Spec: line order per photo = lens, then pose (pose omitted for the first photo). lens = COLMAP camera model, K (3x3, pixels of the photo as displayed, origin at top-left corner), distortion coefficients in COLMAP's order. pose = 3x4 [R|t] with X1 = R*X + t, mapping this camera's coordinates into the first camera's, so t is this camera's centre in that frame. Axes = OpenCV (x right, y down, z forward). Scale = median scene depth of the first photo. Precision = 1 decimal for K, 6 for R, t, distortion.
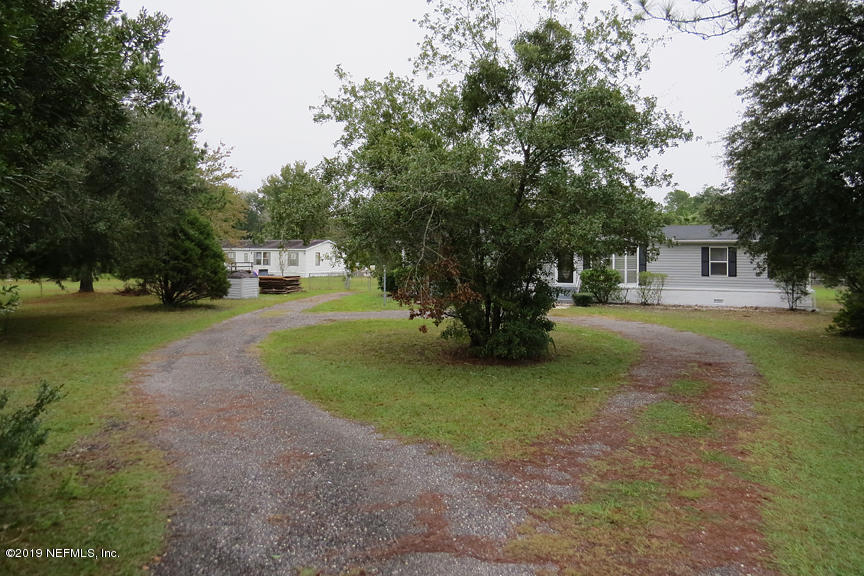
lens RADIAL K [[635.6, 0, 433.2], [0, 635.6, 242.0], [0, 0, 1]] dist [-0.003216, -0.000574]
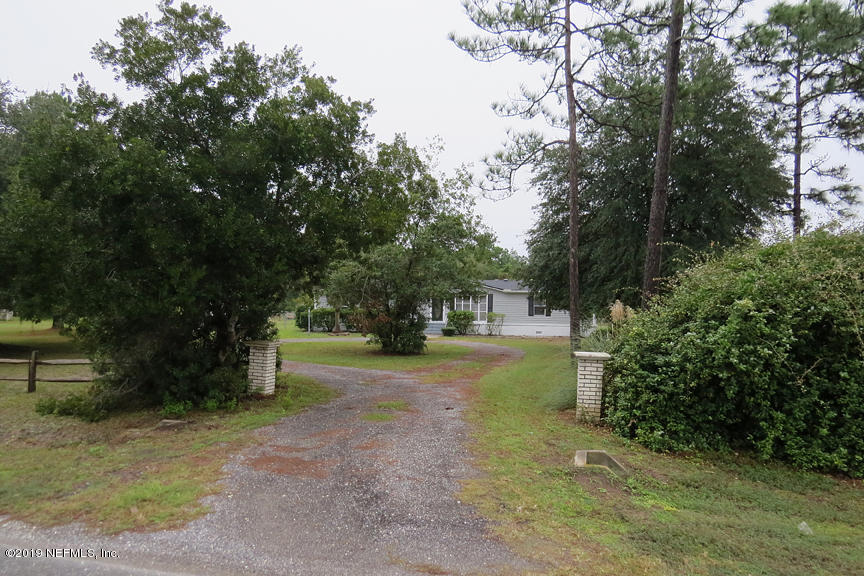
lens RADIAL K [[631.5, 0, 432.0], [0, 631.5, 288.0], [0, 0, 1]] dist [-0.000465, 0.000360]
pose [[0.982586, 0.009262, 0.185576, -0.107752], [-0.008886, 0.999956, -0.002857, -0.006918], [-0.185595, 0.001159, 0.982626, -0.632508]]
